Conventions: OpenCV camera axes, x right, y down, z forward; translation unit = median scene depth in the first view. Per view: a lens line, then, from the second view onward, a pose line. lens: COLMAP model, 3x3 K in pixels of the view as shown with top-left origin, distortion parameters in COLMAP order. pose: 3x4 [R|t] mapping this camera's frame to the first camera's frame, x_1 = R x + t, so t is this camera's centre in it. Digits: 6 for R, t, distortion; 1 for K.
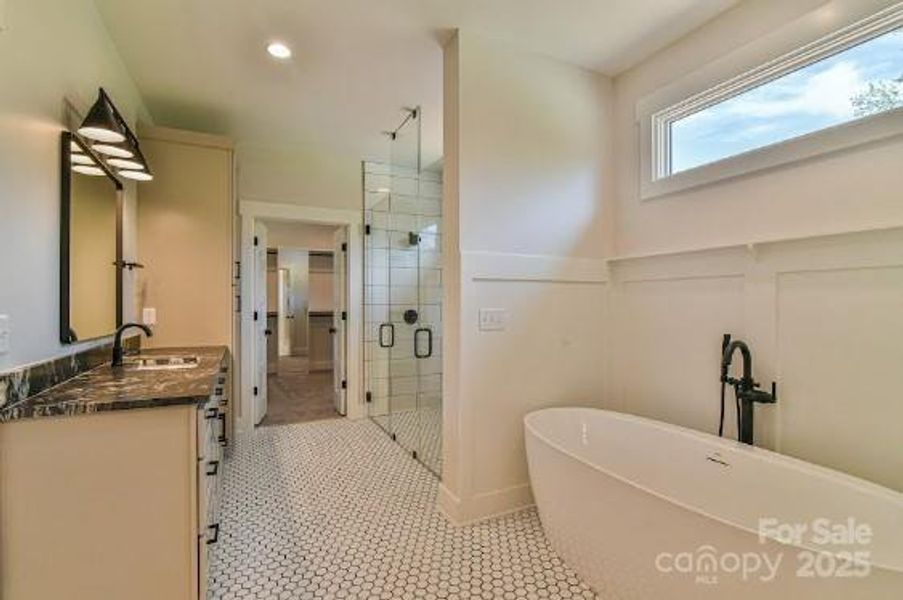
lens RADIAL K [[427.9, 0, 451.6], [0, 427.9, 304.6], [0, 0, 1]] dist [-0.011797, 0.002255]
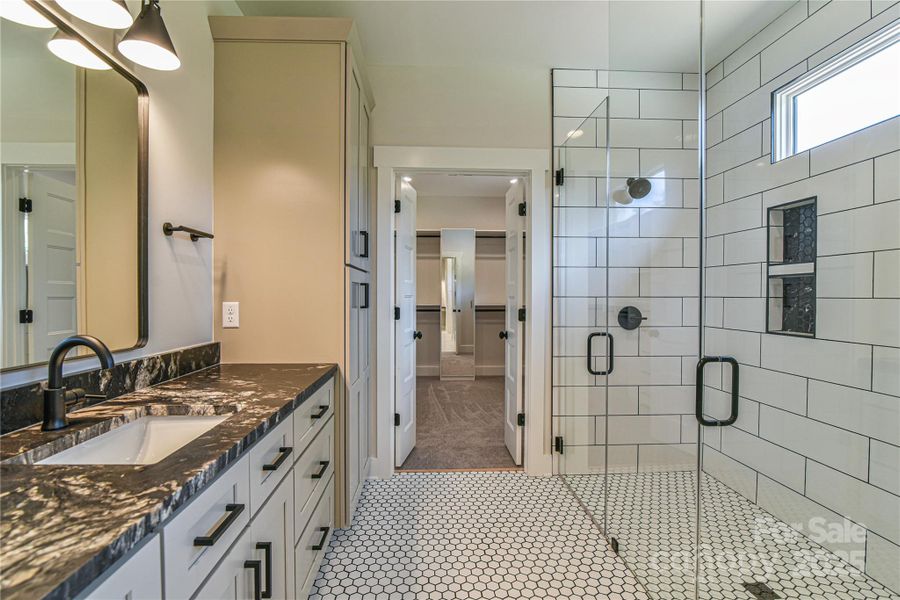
lens RADIAL K [[426.5, 0, 448.4], [0, 426.5, 299.6], [0, 0, 1]] dist [-0.011797, 0.002255]
pose [[0.921708, 0.007119, -0.387819, -0.148483], [-0.004279, 0.999957, 0.008187, -0.001903], [0.387861, -0.005887, 0.921699, 0.519189]]
